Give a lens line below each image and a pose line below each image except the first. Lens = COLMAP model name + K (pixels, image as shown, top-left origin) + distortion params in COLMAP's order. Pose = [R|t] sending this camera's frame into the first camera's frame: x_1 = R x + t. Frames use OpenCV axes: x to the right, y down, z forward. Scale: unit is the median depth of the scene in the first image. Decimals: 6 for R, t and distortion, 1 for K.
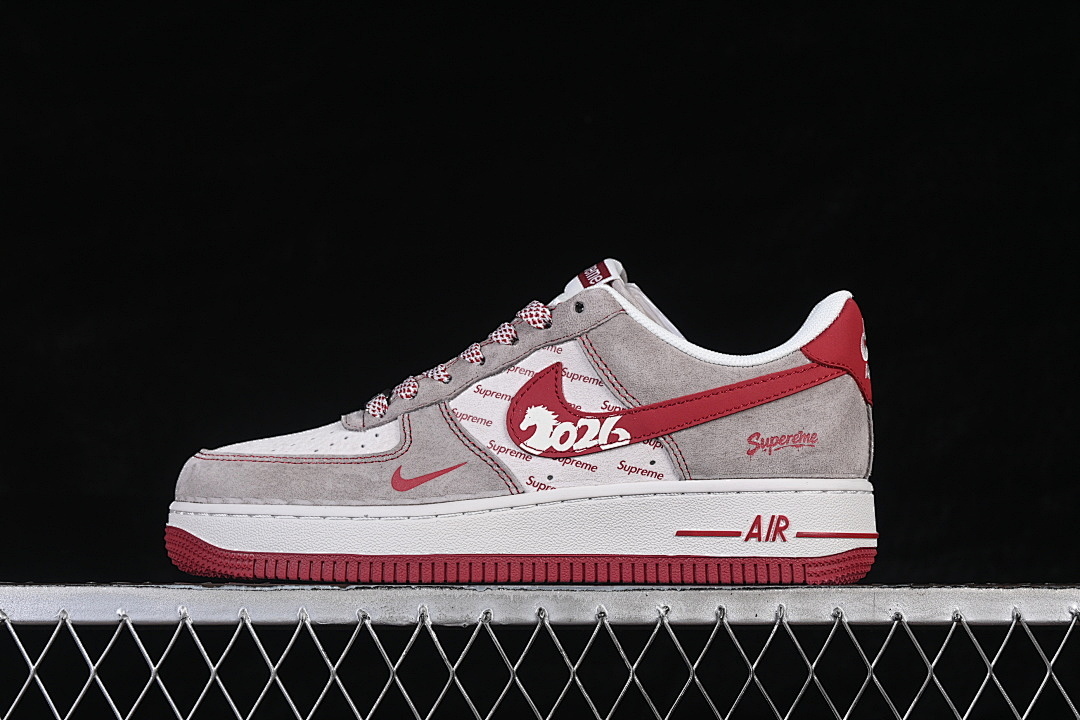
lens RADIAL K [[2326.8, 0, 538.9], [0, 2326.8, 356.7], [0, 0, 1]] dist [-0.027291, 0.000000]
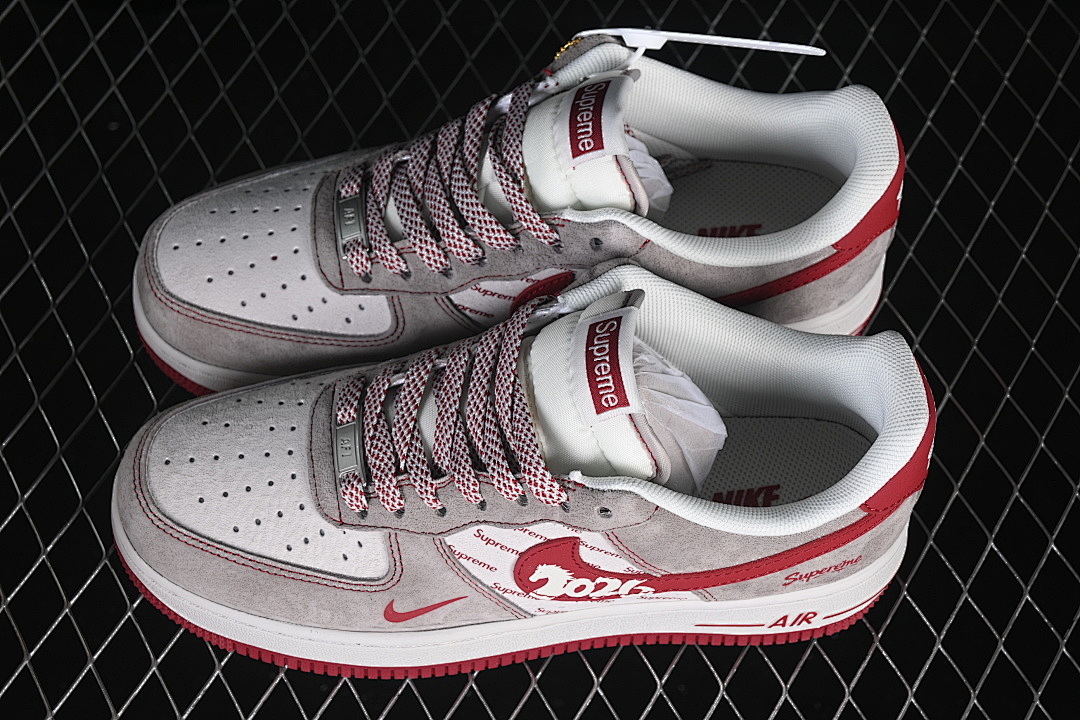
lens RADIAL K [[2326.8, 0, 541.1], [0, 2326.8, 359.9], [0, 0, 1]] dist [-0.027291, 0.000000]
pose [[0.995402, -0.060524, 0.074245, -0.063798], [-0.040103, 0.440590, 0.896812, -0.791590], [-0.086990, -0.895666, 0.436137, 0.692317]]
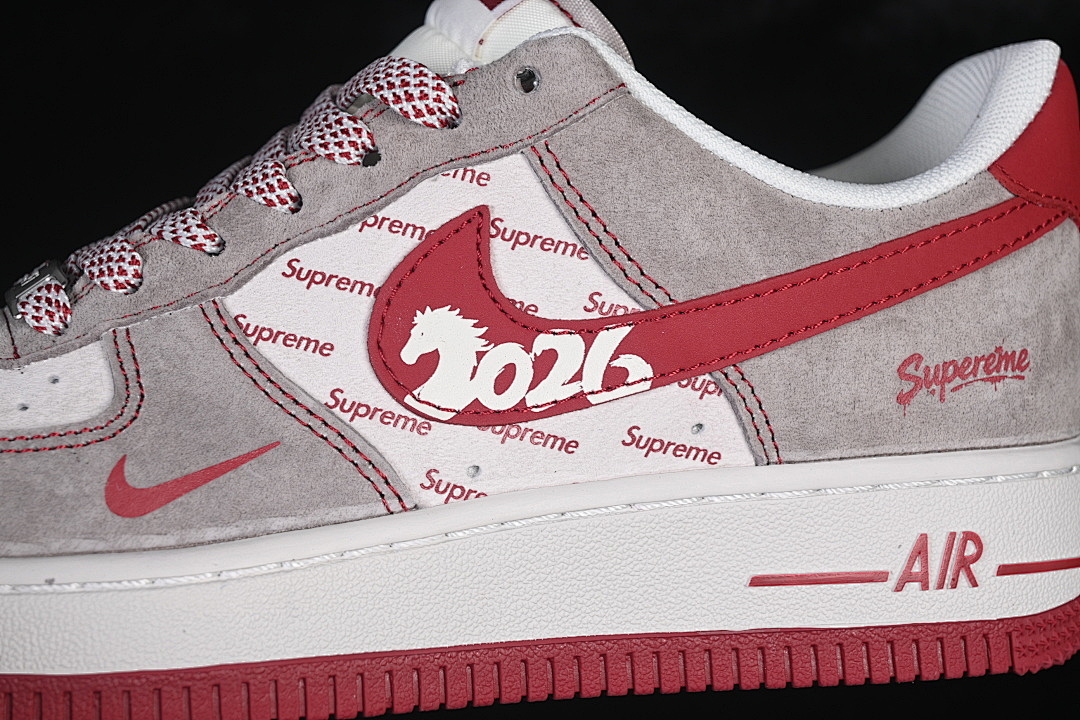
lens RADIAL K [[2326.8, 0, 547.1], [0, 2326.8, 363.9], [0, 0, 1]] dist [-0.027291, 0.000000]
pose [[0.969316, -0.033207, 0.243566, -0.087655], [0.006083, 0.993770, 0.111280, -0.016695], [-0.245744, -0.106384, 0.963479, 0.574906]]
